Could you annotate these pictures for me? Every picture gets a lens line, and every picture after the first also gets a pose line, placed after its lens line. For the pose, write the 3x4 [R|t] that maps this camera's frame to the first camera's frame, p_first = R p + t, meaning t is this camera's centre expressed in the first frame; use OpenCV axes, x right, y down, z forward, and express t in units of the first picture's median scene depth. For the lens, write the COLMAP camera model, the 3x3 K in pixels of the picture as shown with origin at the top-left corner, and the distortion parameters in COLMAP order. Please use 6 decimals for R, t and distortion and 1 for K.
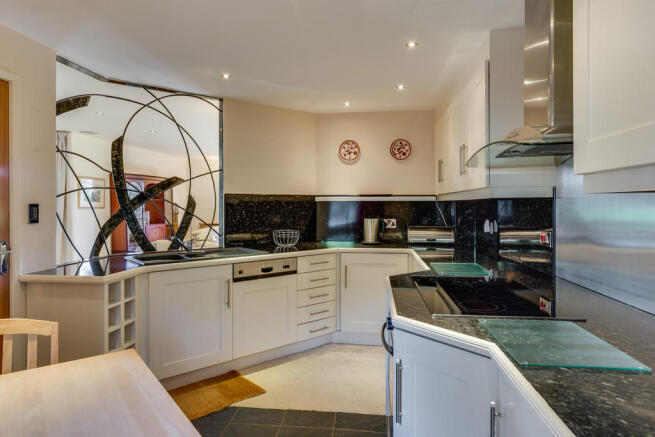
lens RADIAL K [[405.2, 0, 326.6], [0, 405.2, 213.0], [0, 0, 1]] dist [0.000778, -0.000241]
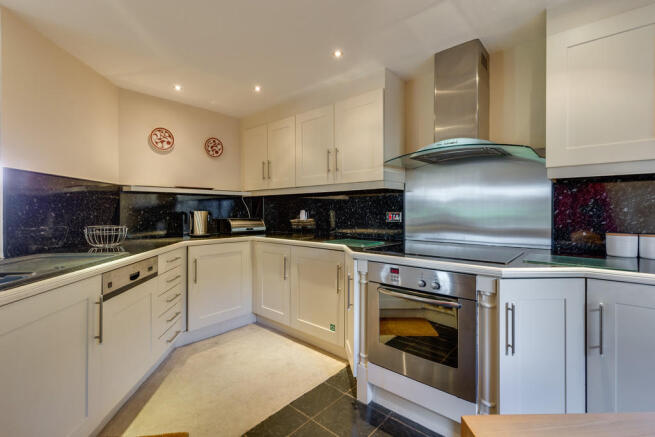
lens RADIAL K [[293.0, 0, 327.2], [0, 293.0, 216.1], [0, 0, 1]] dist [0.003108, 0.000077]
pose [[0.571323, -0.016577, 0.820558, -0.307745], [0.019574, 0.999787, 0.006569, 0.028624], [-0.820492, 0.012309, 0.571526, 0.330508]]
